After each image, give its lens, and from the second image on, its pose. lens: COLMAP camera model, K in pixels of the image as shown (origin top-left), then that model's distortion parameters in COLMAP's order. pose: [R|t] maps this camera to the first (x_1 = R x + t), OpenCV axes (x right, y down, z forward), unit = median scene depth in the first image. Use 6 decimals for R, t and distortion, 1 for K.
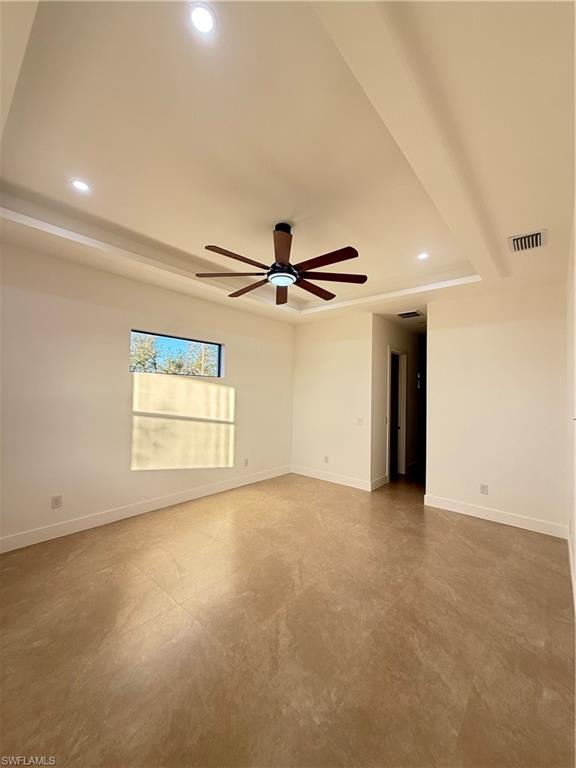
lens RADIAL K [[309.8, 0, 284.3], [0, 309.8, 383.0], [0, 0, 1]] dist [-0.002326, -0.000934]
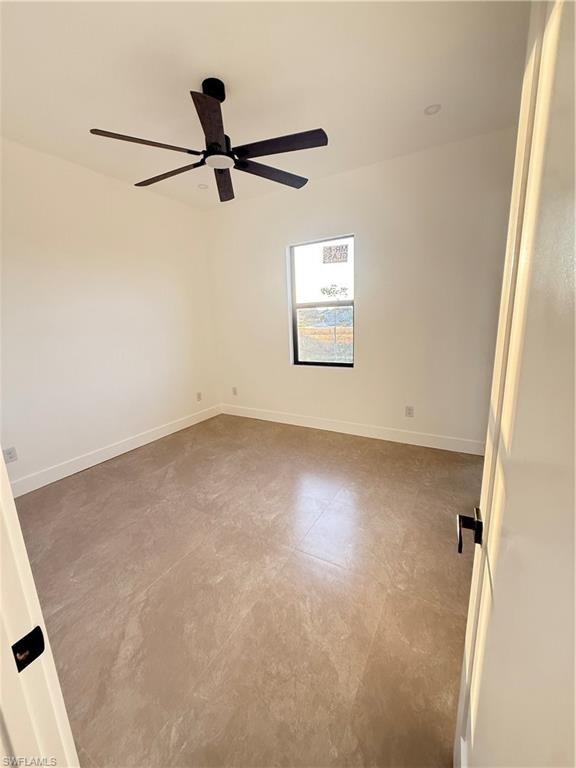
lens RADIAL K [[309.8, 0, 287.6], [0, 309.8, 381.9], [0, 0, 1]] dist [-0.002326, -0.000934]
pose [[0.982968, -0.086421, 0.162187, 0.297810], [0.039393, 0.961101, 0.273375, 0.048486], [-0.179504, -0.262330, 0.948136, 0.403870]]
